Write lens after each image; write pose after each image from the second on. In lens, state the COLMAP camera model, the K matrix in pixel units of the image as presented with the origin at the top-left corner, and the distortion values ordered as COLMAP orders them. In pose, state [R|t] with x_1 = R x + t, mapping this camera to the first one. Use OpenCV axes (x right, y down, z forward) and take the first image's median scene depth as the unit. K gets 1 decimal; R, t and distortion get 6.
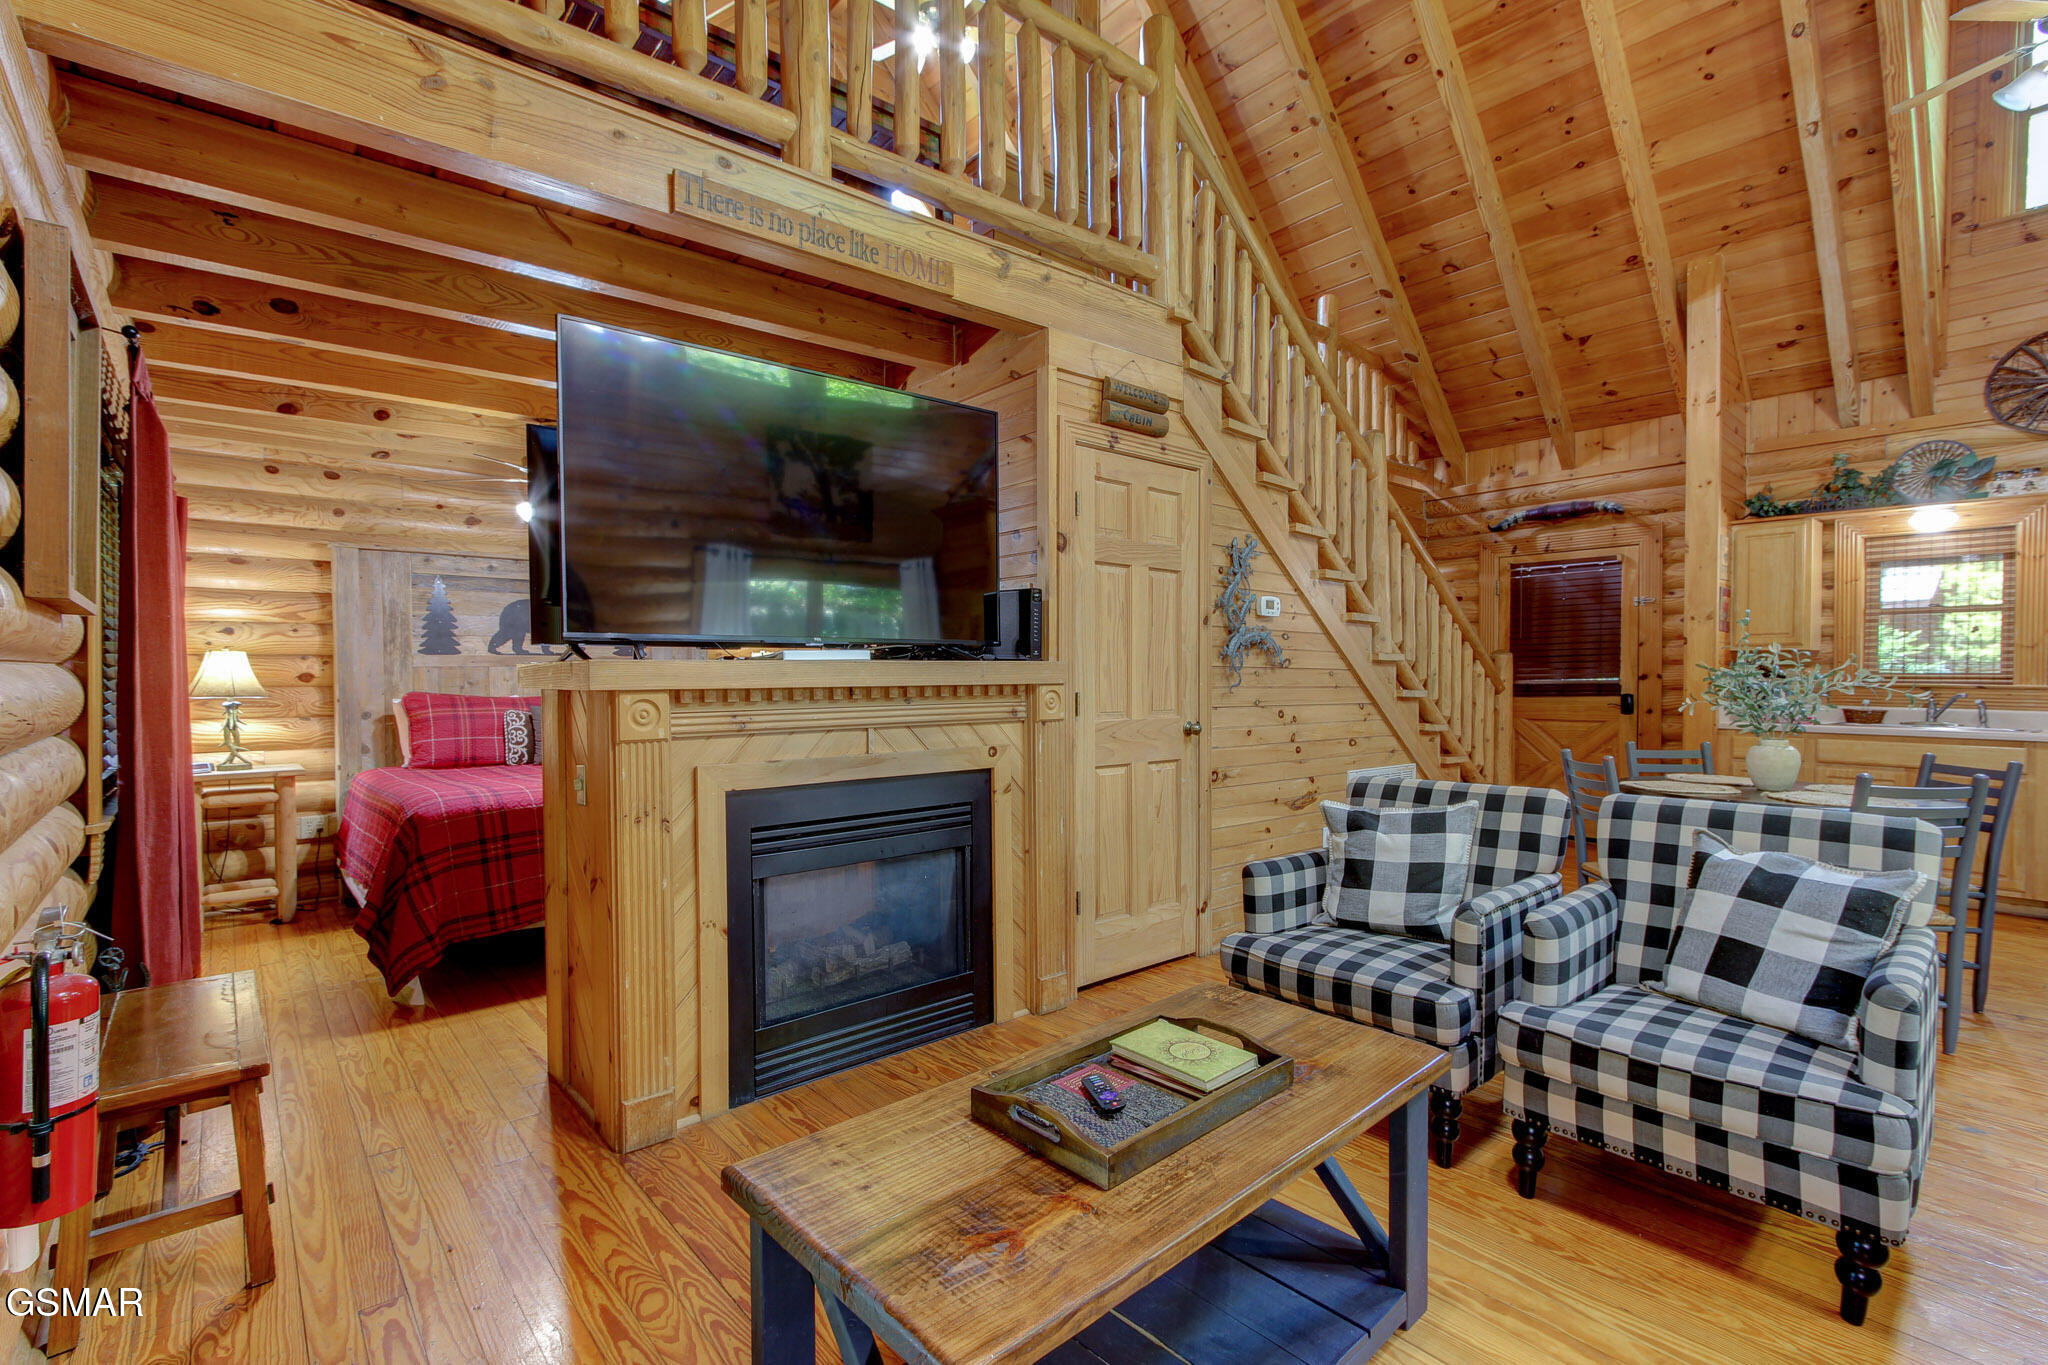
lens RADIAL K [[928.5, 0, 1006.7], [0, 928.5, 694.3], [0, 0, 1]] dist [-0.005901, 0.003420]
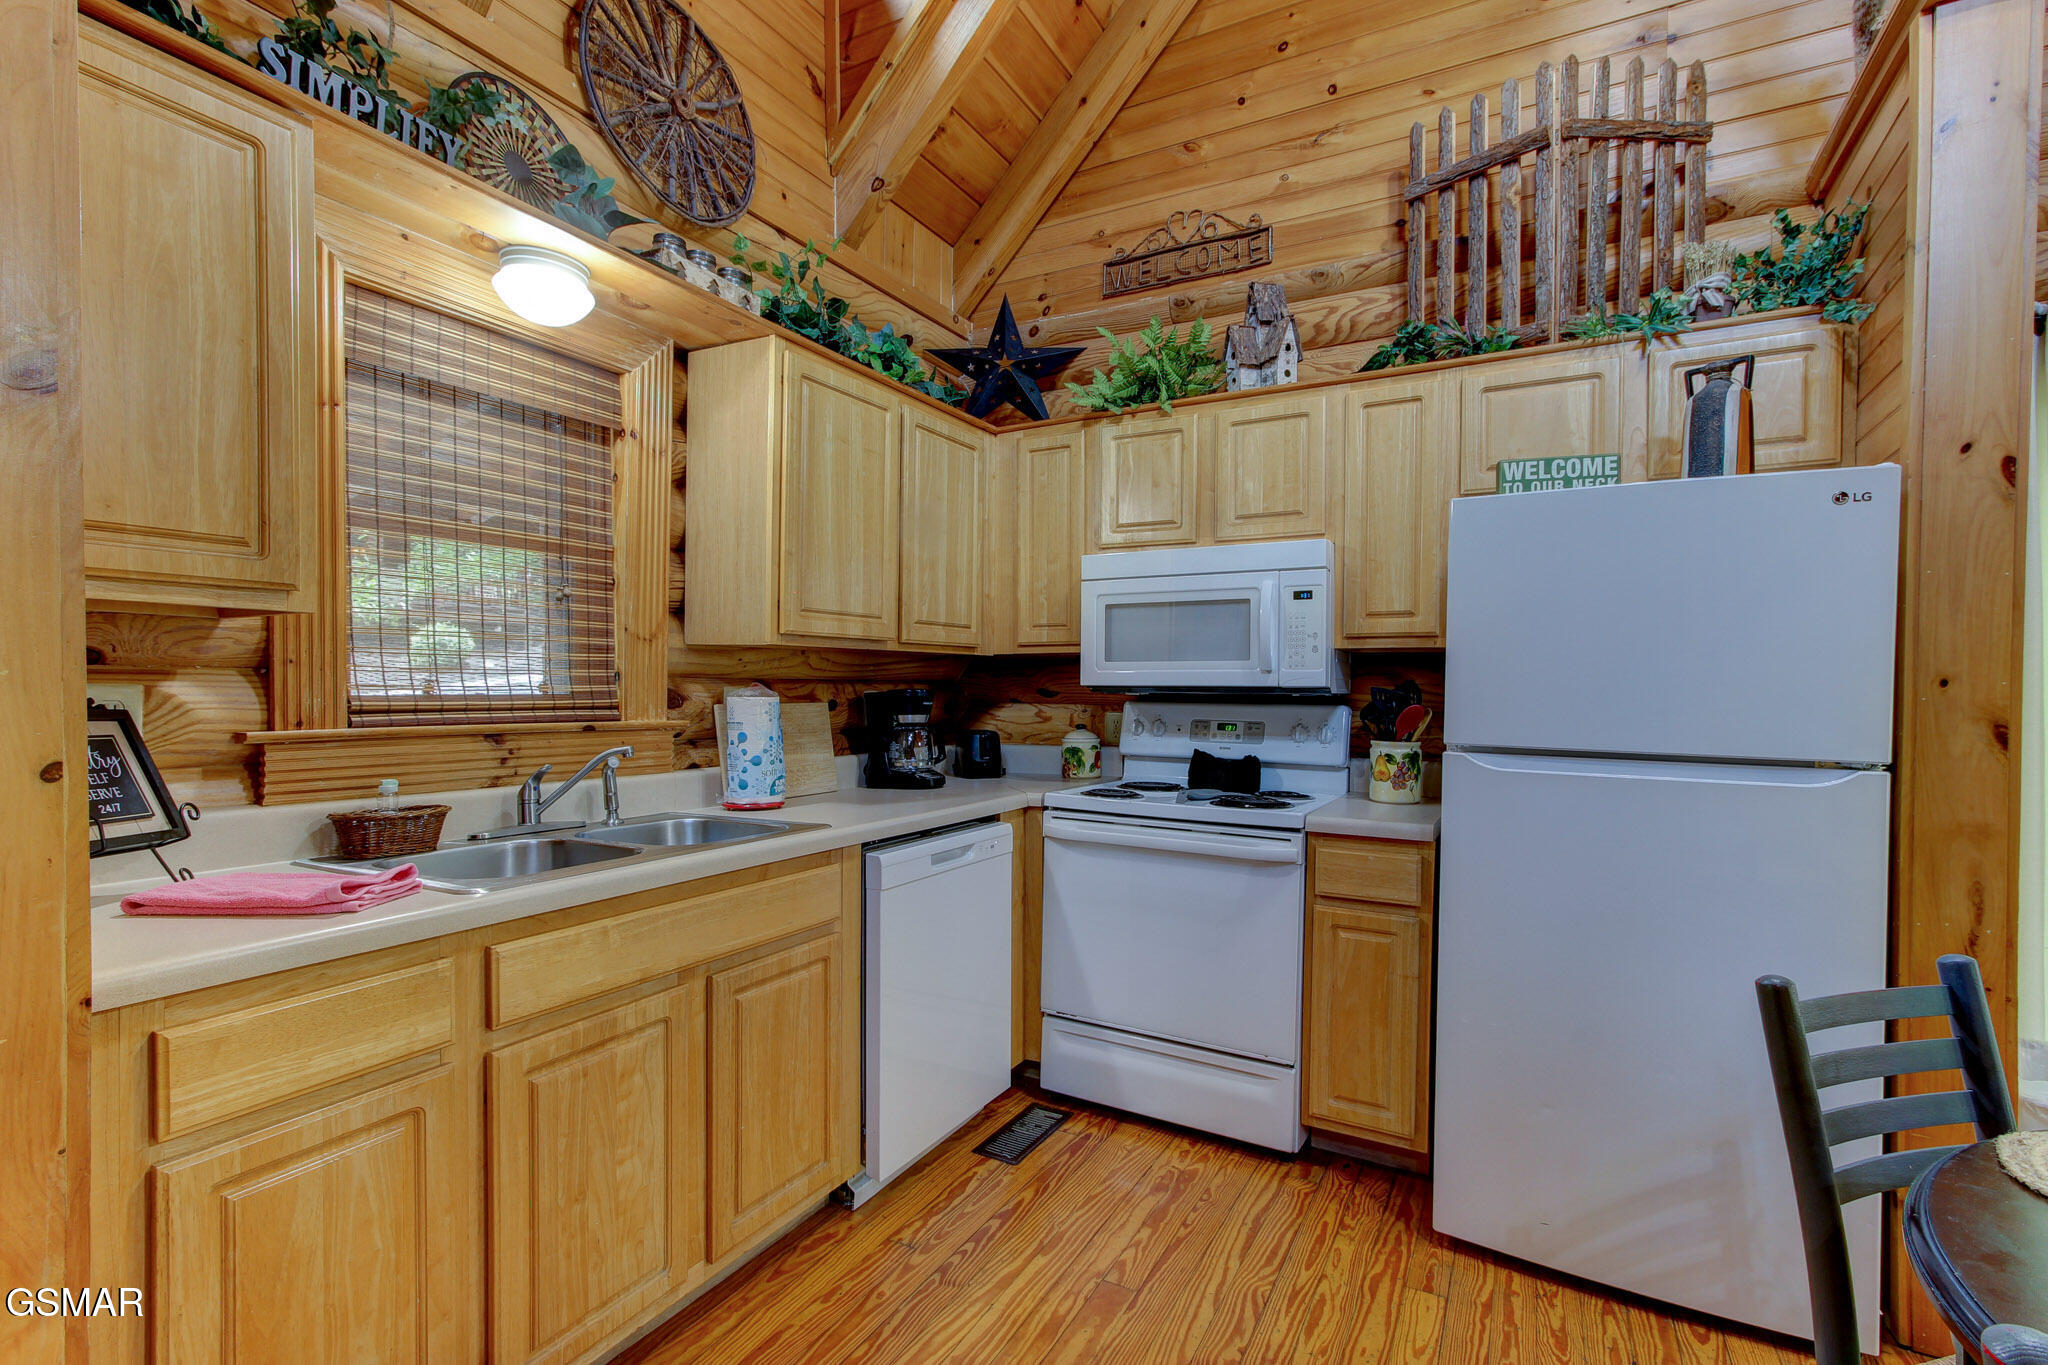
lens RADIAL K [[928.5, 0, 1019.1], [0, 928.5, 692.1], [0, 0, 1]] dist [-0.005901, 0.003420]
pose [[-0.360402, -0.008340, 0.932760, 0.885989], [0.011681, 0.999841, 0.013453, -0.042486], [-0.932724, 0.015744, -0.360247, 1.478391]]
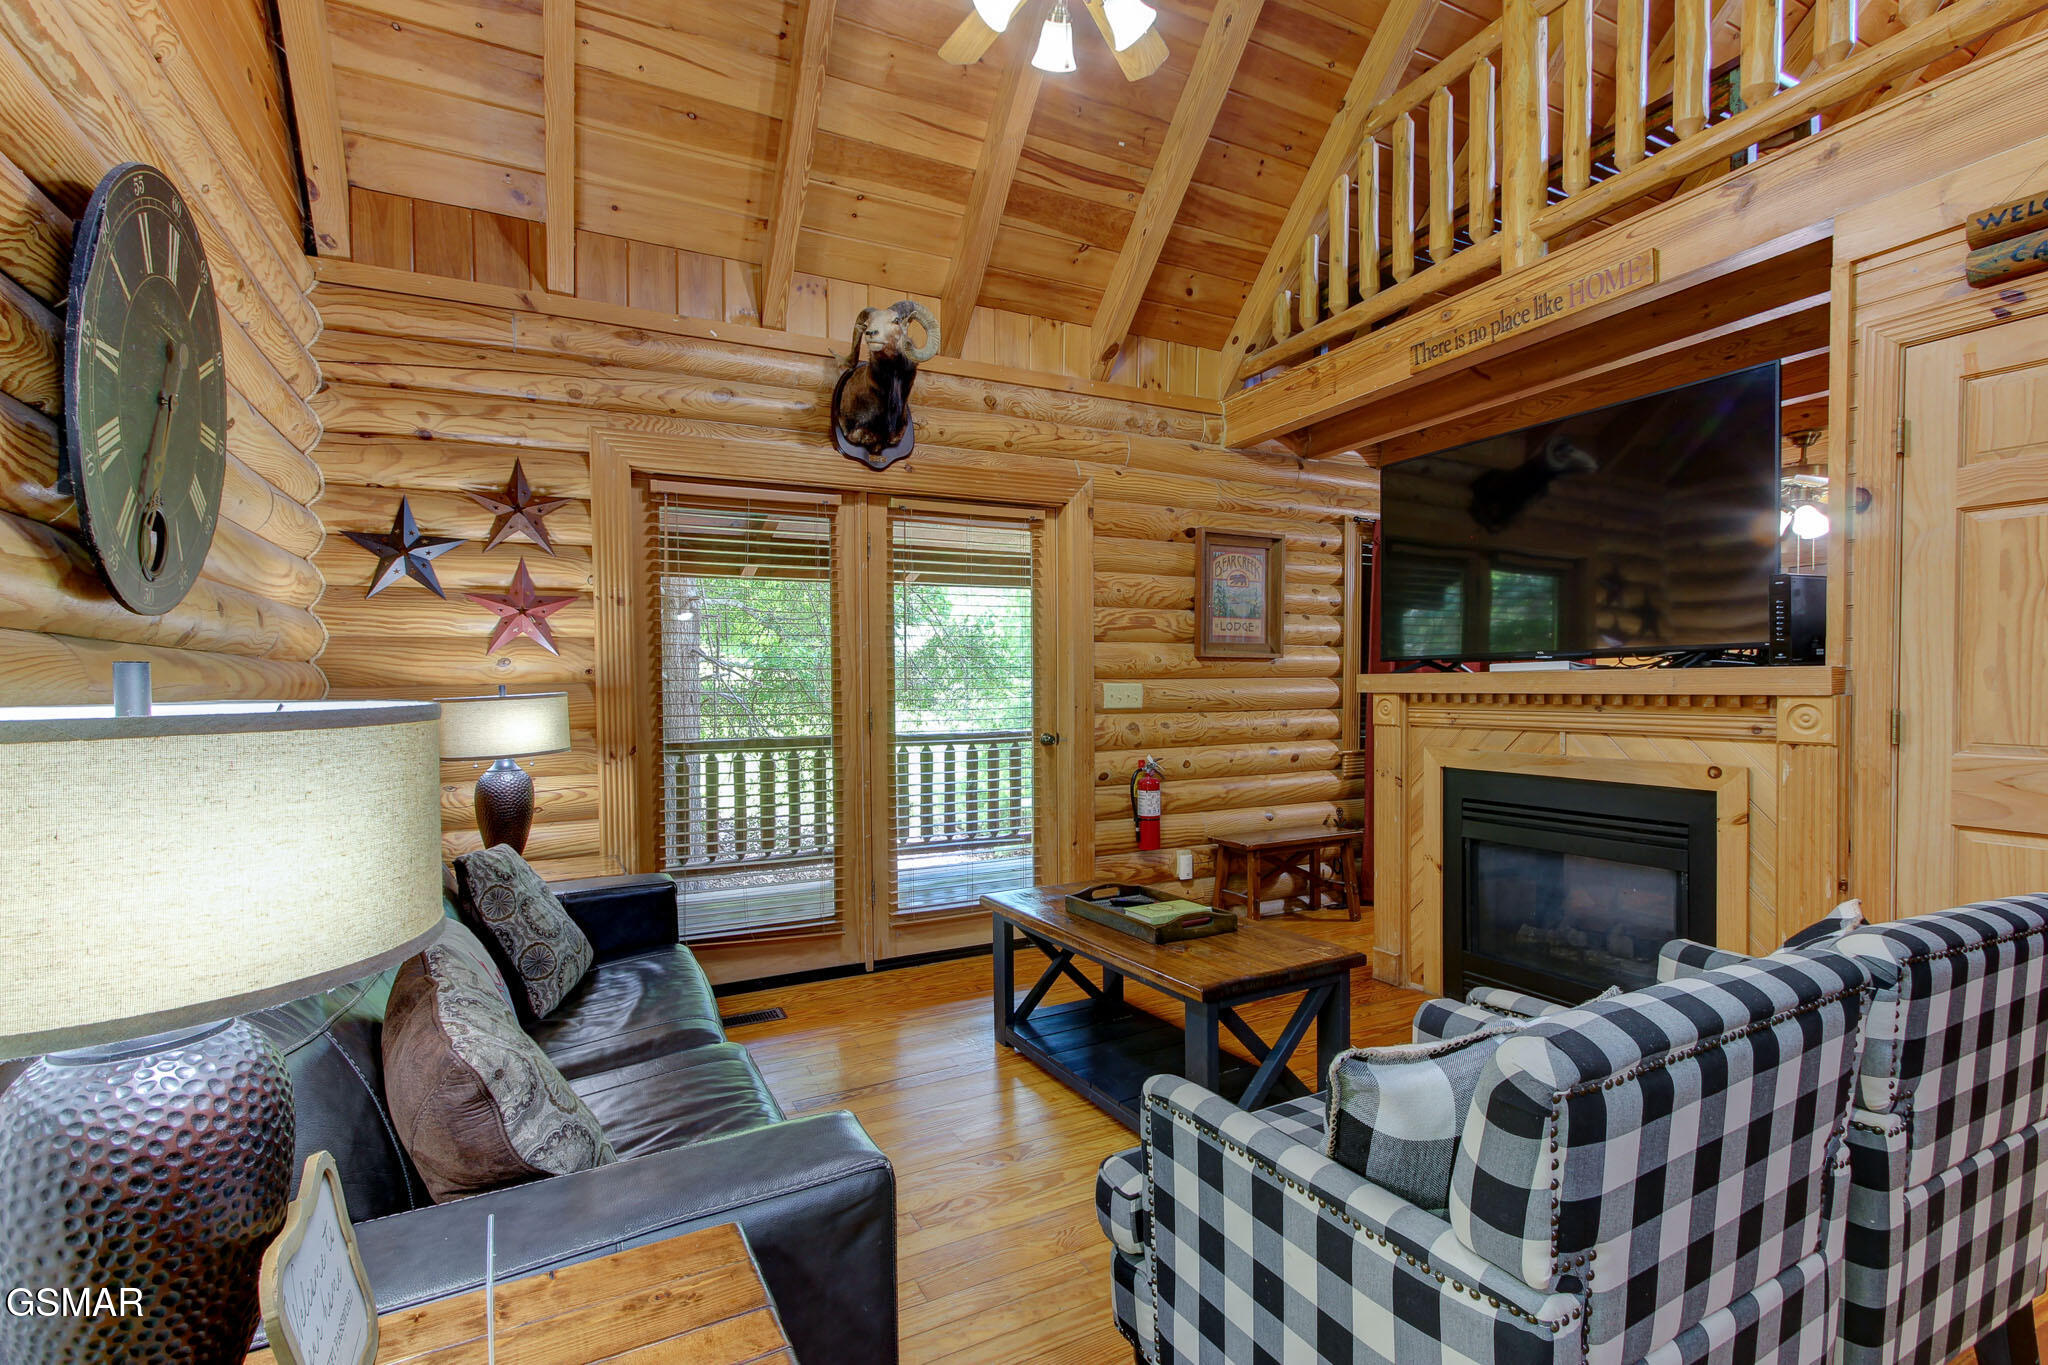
lens RADIAL K [[928.5, 0, 1023.2], [0, 928.5, 699.1], [0, 0, 1]] dist [-0.005901, 0.003420]
pose [[-0.219818, 0.024570, -0.975231, 0.936759], [-0.012695, 0.999526, 0.028044, -0.022013], [0.975458, 0.018545, -0.219402, 0.540593]]
